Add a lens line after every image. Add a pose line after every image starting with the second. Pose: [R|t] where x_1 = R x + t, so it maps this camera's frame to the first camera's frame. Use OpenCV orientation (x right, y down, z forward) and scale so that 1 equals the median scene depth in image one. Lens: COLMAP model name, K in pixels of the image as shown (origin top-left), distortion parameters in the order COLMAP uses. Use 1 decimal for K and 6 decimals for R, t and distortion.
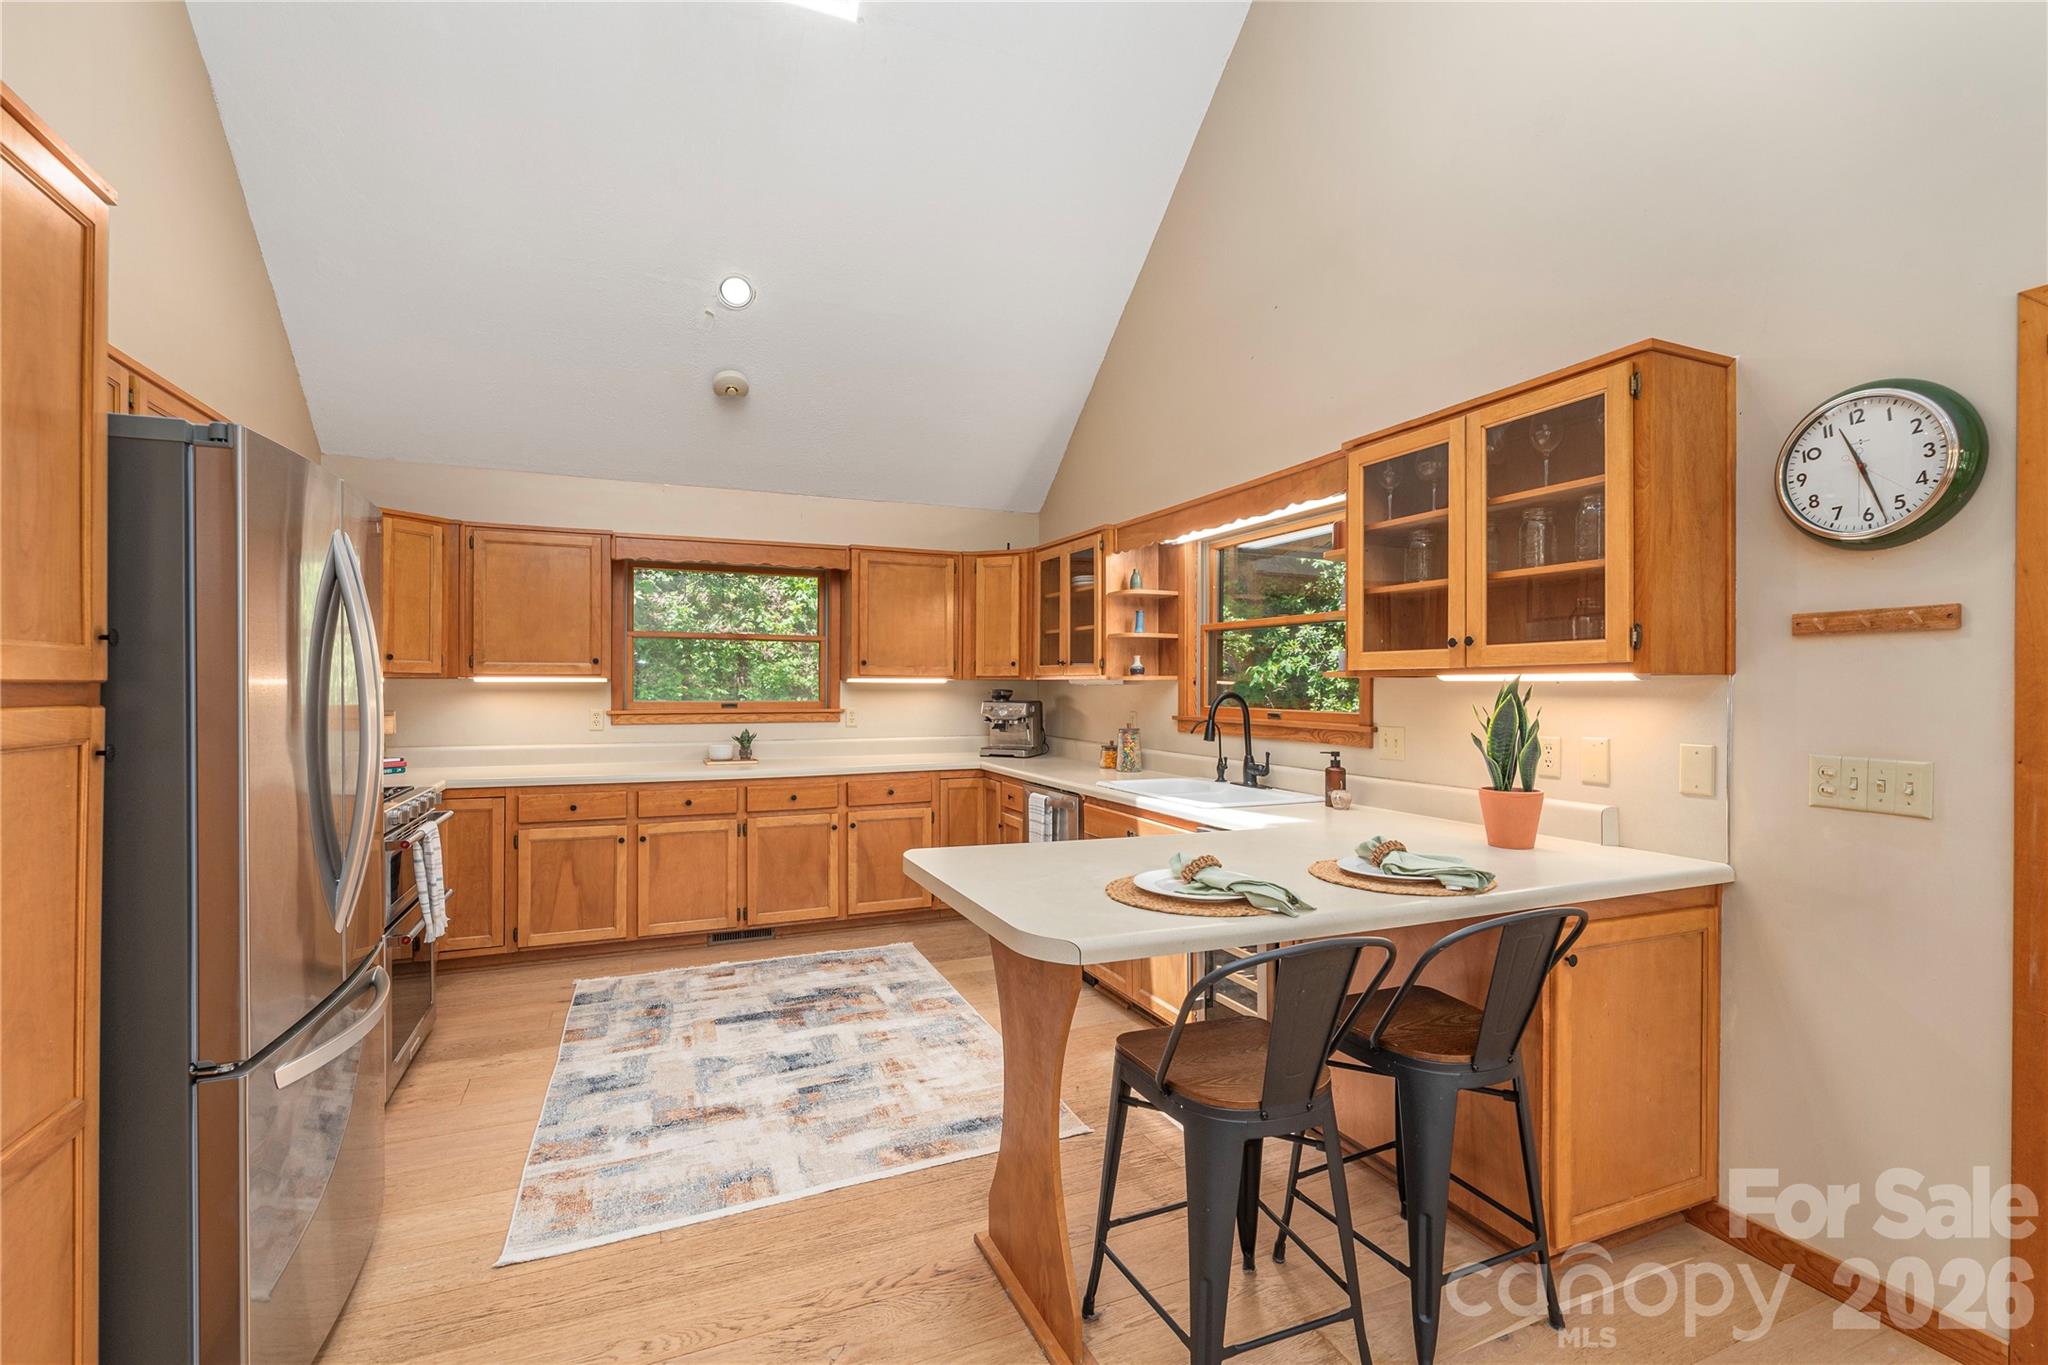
lens RADIAL K [[908.0, 0, 1018.1], [0, 908.0, 681.0], [0, 0, 1]] dist [-0.001068, -0.000069]
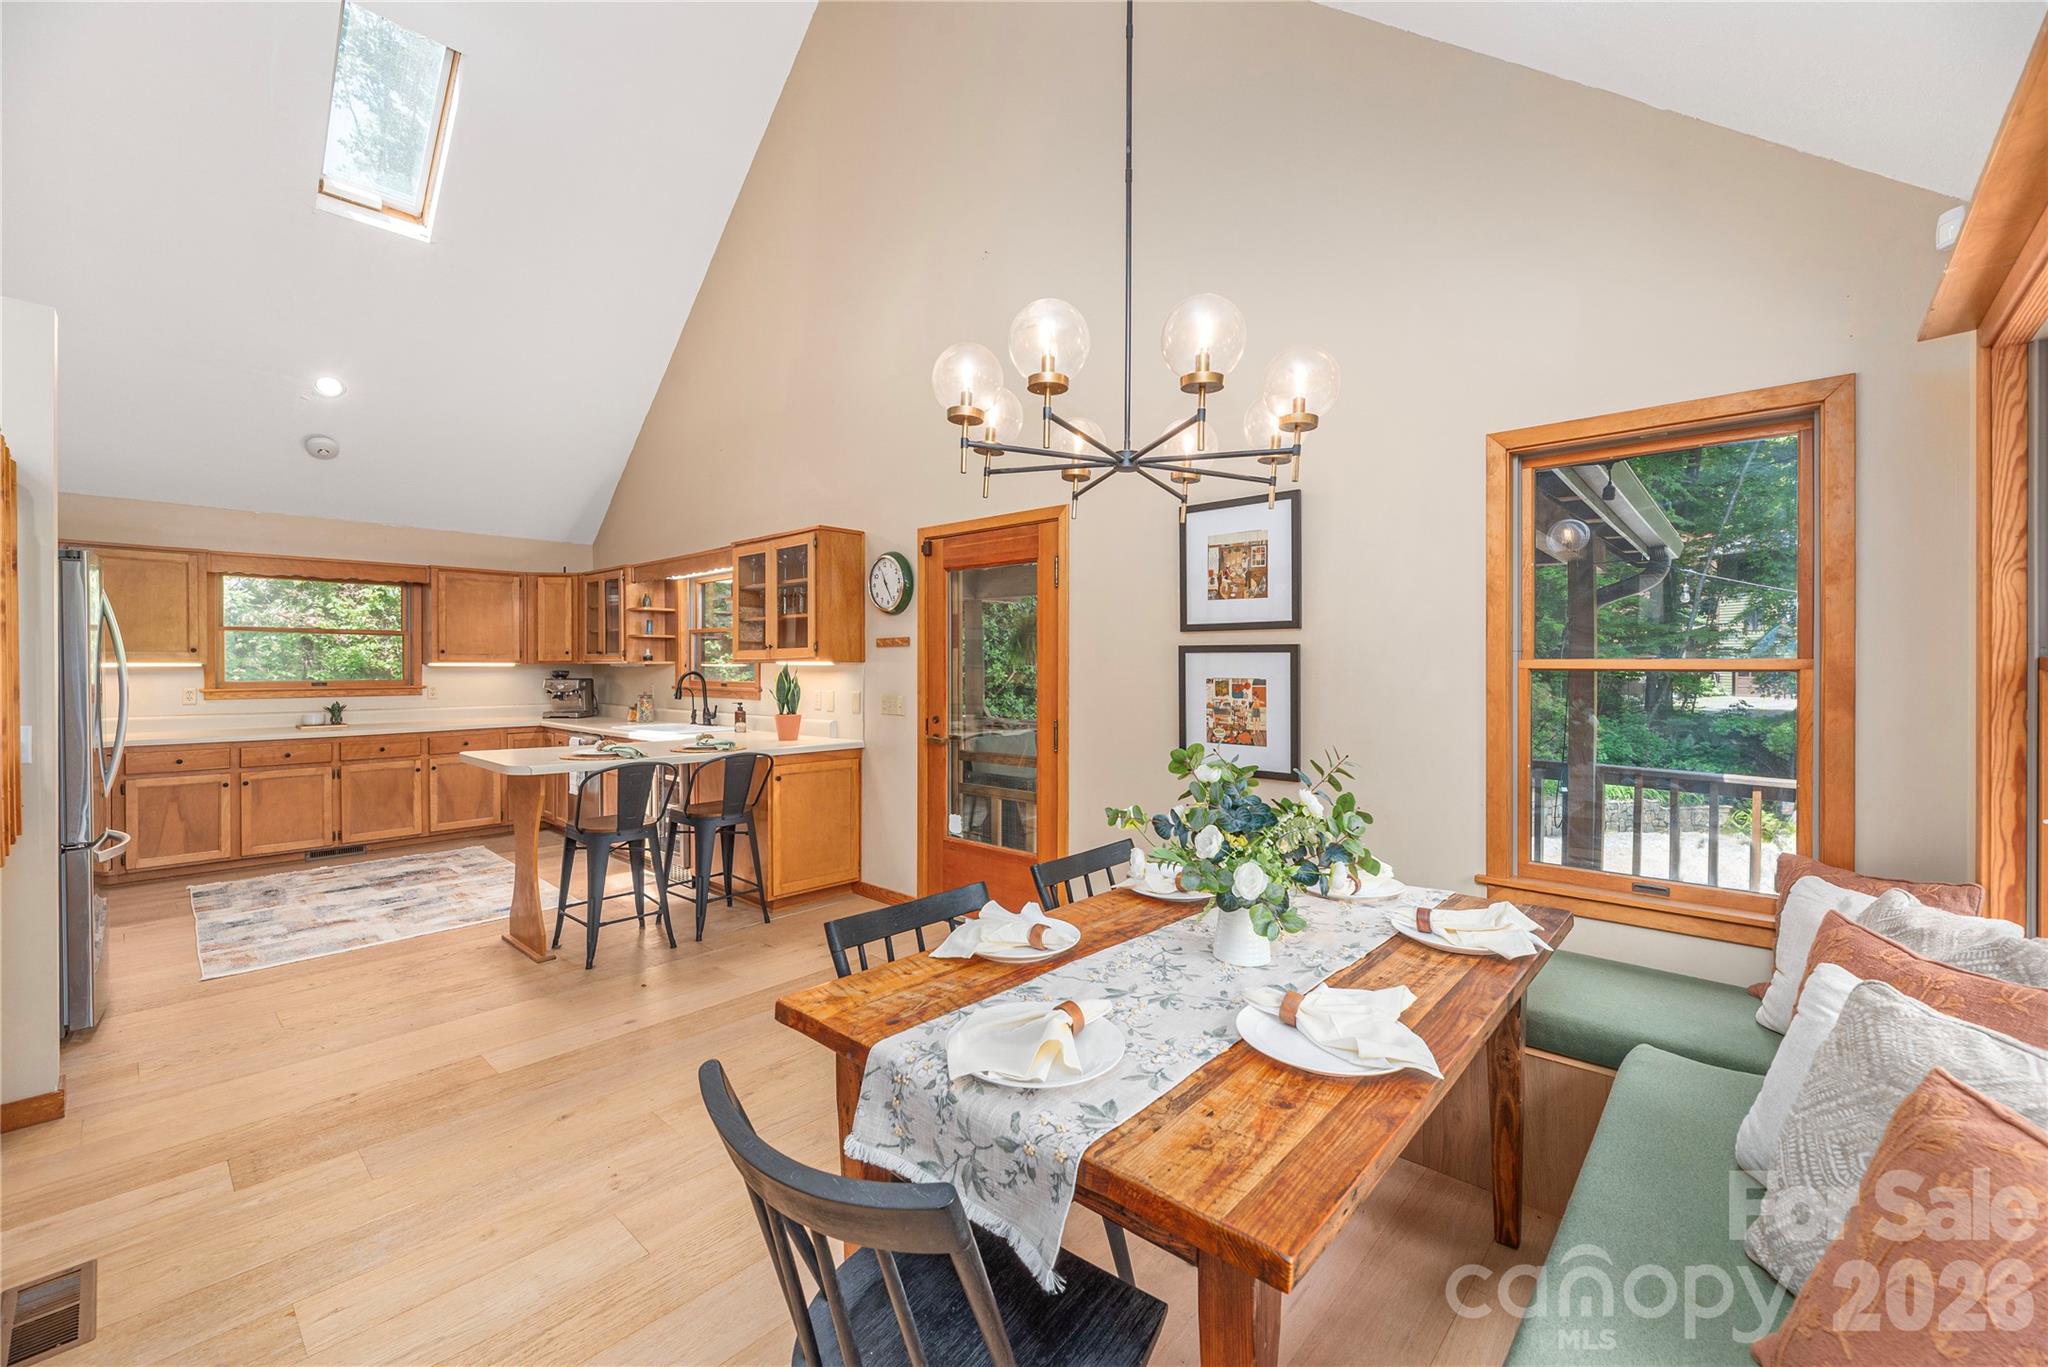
lens RADIAL K [[834.9, 0, 1019.0], [0, 834.9, 671.7], [0, 0, 1]] dist [-0.000961, 0.000537]
pose [[0.910706, -0.006314, 0.413006, 0.118847], [0.001713, 0.999932, 0.011509, -0.003125], [-0.413051, -0.009773, 0.910655, -0.590619]]
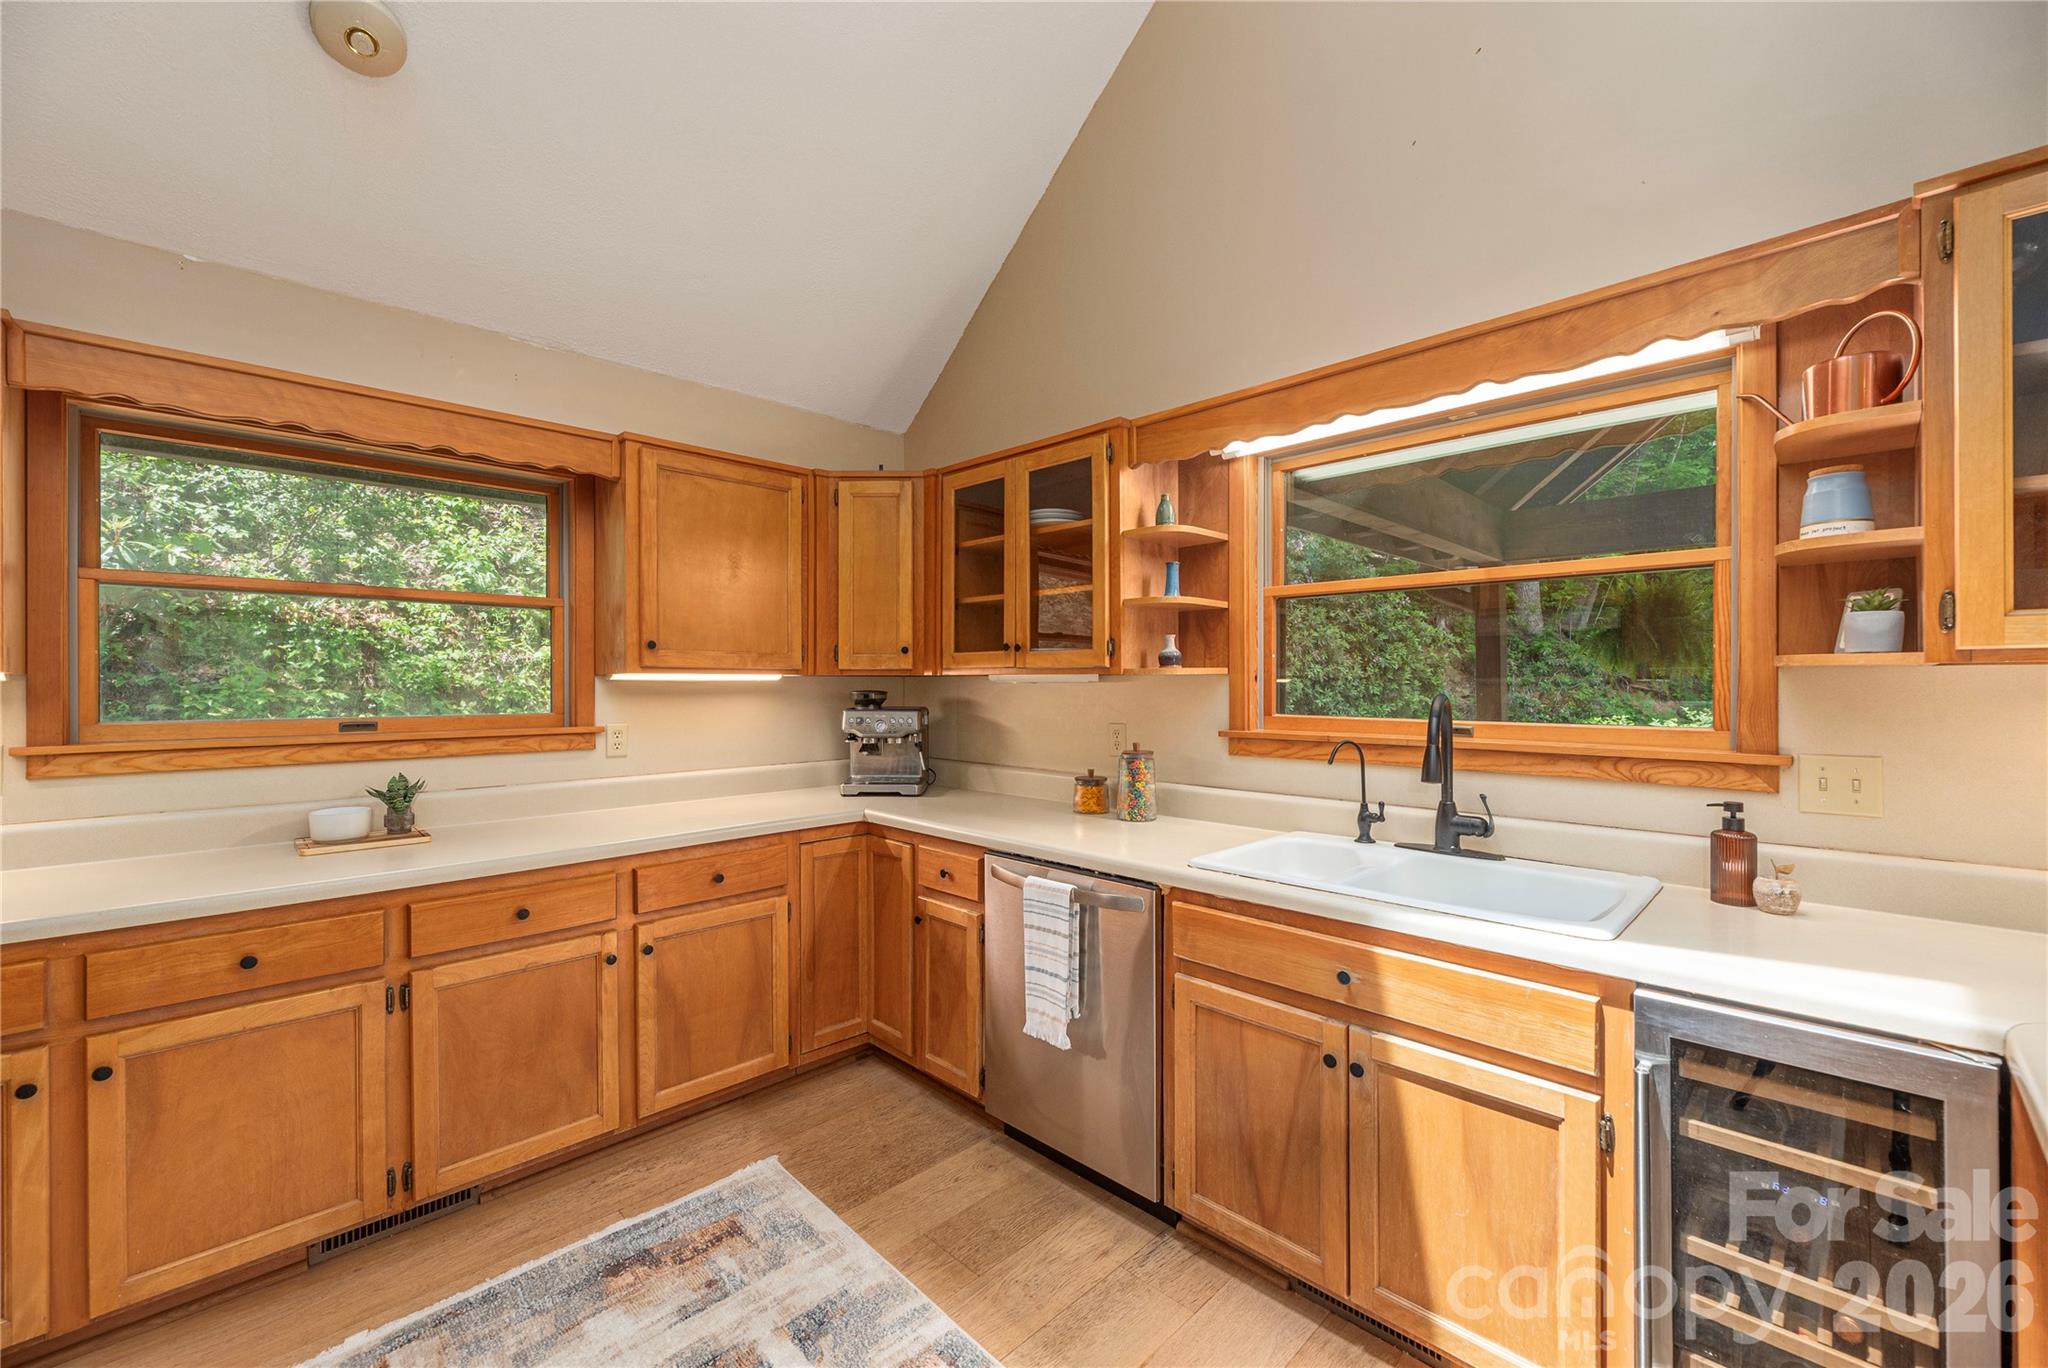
lens RADIAL K [[834.9, 0, 1025.8], [0, 834.9, 685.3], [0, 0, 1]] dist [-0.000961, 0.000537]
pose [[0.929764, -0.005772, 0.368111, -0.168256], [0.003194, 0.999966, 0.007613, 0.001726], [-0.368142, -0.005902, 0.929751, 0.505996]]
